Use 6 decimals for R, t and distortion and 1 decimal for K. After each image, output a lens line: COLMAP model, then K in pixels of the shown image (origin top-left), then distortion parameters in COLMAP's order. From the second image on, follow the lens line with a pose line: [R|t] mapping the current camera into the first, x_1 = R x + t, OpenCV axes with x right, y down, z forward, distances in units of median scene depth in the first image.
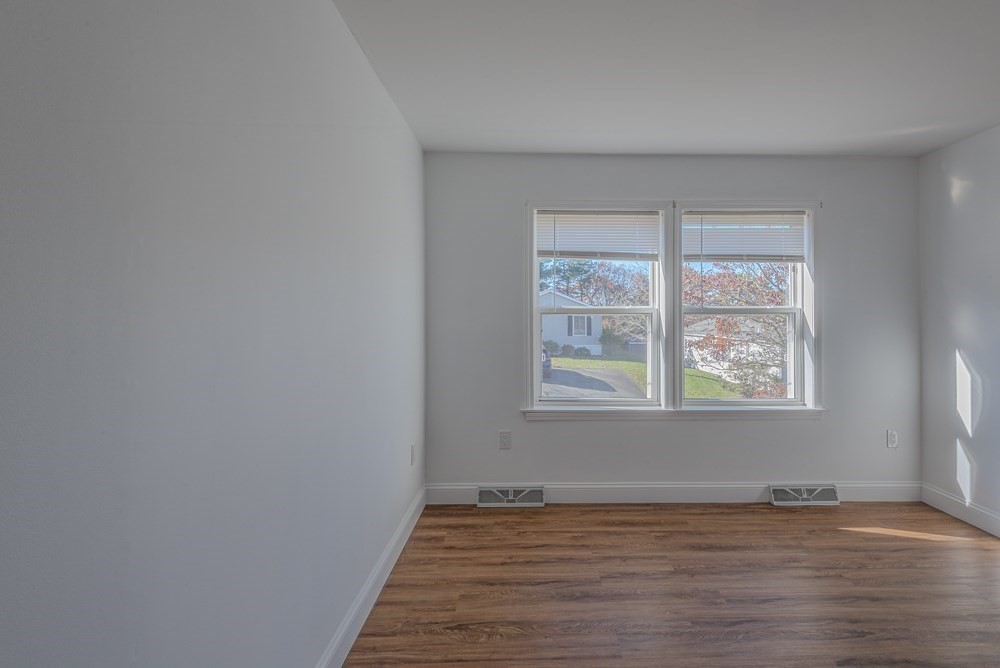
lens RADIAL K [[487.5, 0, 500.5], [0, 487.5, 308.5], [0, 0, 1]] dist [0.024417, -0.000532]
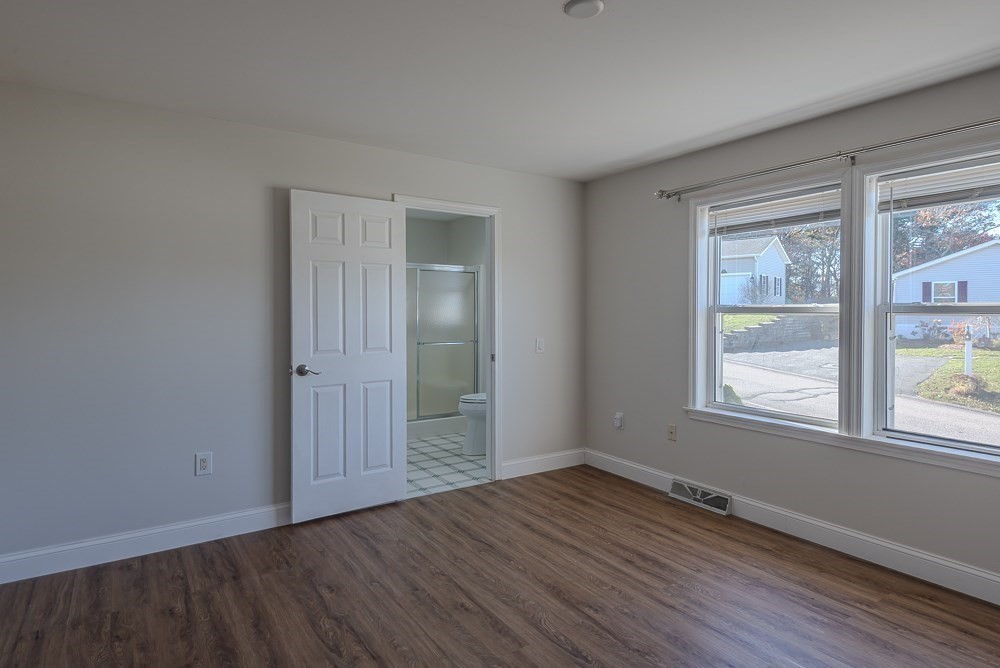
lens RADIAL K [[557.8, 0, 498.3], [0, 557.8, 315.2], [0, 0, 1]] dist [0.061786, -0.033488]
pose [[0.529437, 0.006290, -0.848326, 0.779634], [0.005477, 0.999926, 0.010833, -0.000102], [0.848332, -0.010382, 0.529363, 0.045177]]
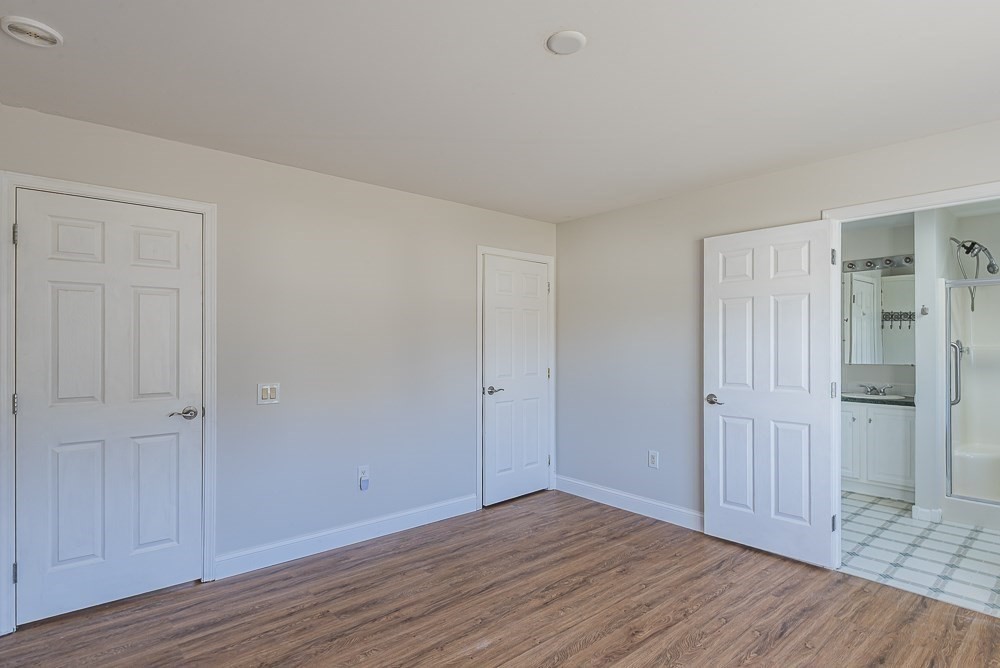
lens RADIAL K [[523.0, 0, 500.3], [0, 523.0, 342.8], [0, 0, 1]] dist [-0.000883, -0.000366]
pose [[-0.781006, -0.000518, -0.624523, 0.715322], [0.005460, 0.999956, -0.007658, 0.000963], [0.624499, -0.009391, -0.780969, 0.847660]]
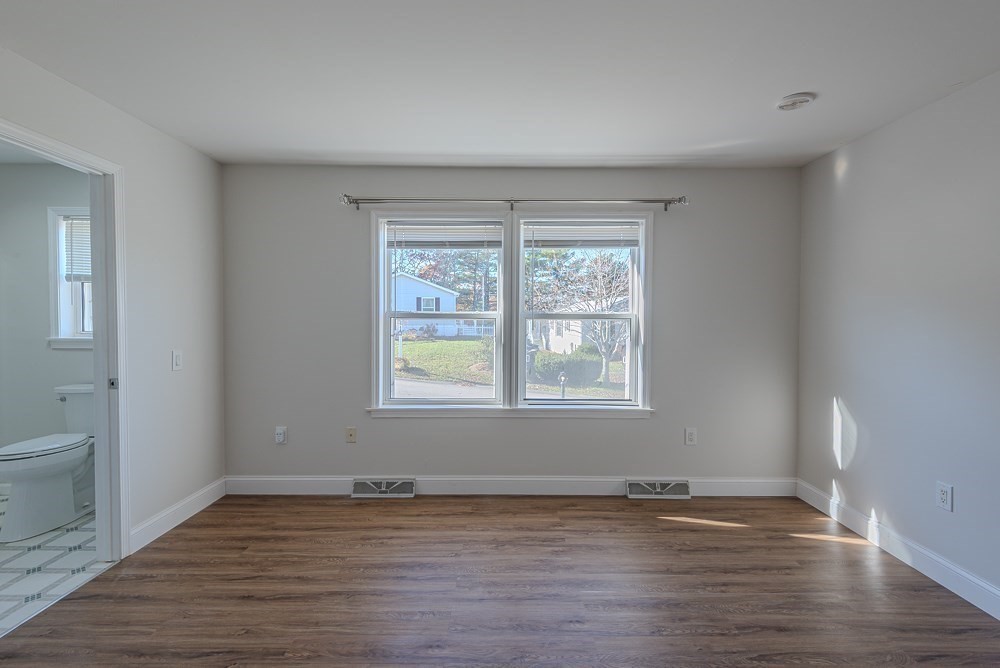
lens RADIAL K [[456.0, 0, 501.7], [0, 456.0, 325.3], [0, 0, 1]] dist [0.028433, -0.013778]
pose [[0.999596, 0.004096, -0.028135, 0.307562], [-0.003392, 0.999681, 0.025047, -0.000267], [0.028228, -0.024941, 0.999290, 0.007140]]
